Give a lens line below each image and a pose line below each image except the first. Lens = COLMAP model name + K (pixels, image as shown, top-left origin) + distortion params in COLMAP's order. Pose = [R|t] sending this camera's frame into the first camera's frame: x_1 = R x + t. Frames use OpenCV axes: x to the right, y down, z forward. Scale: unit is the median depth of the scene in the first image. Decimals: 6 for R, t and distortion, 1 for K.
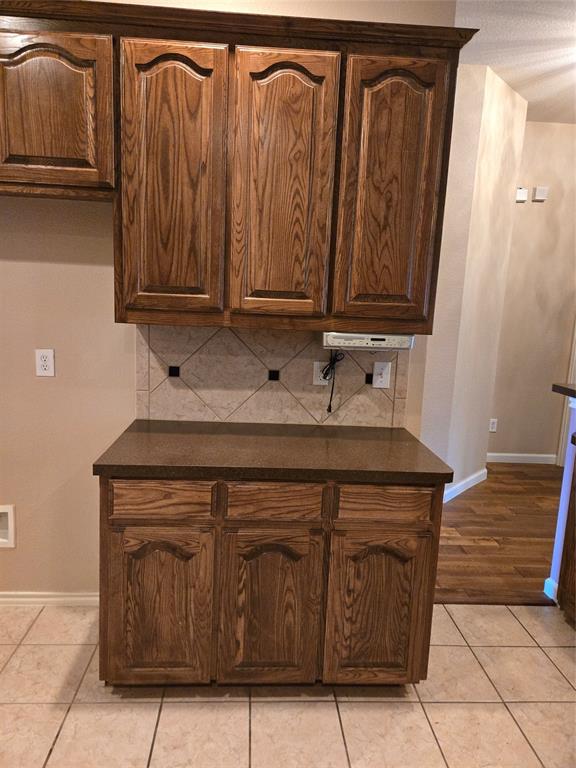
lens RADIAL K [[520.3, 0, 286.5], [0, 520.3, 383.5], [0, 0, 1]] dist [0.019133, -0.004708]
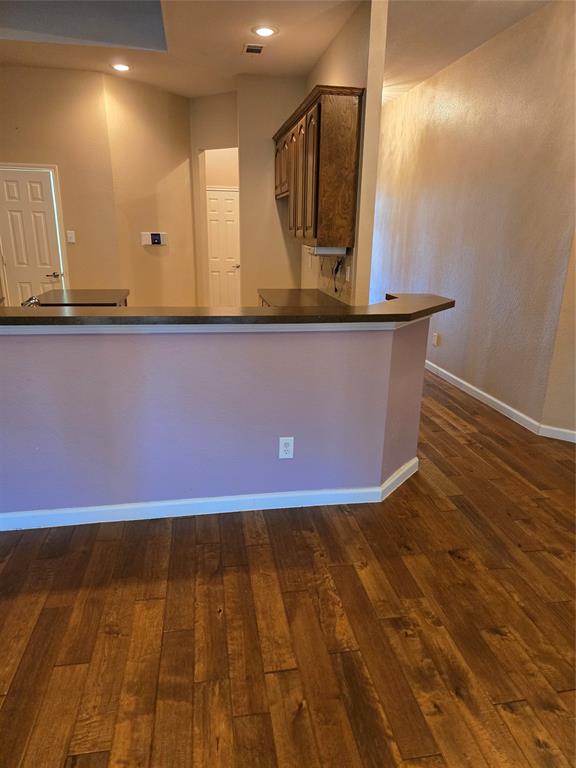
lens RADIAL K [[520.3, 0, 288.7], [0, 520.3, 384.7], [0, 0, 1]] dist [0.019133, -0.004708]
pose [[0.107586, 0.240730, -0.964611, 1.408383], [-0.177504, 0.959304, 0.219608, -0.002092], [0.978222, 0.147596, 0.145939, 0.420019]]
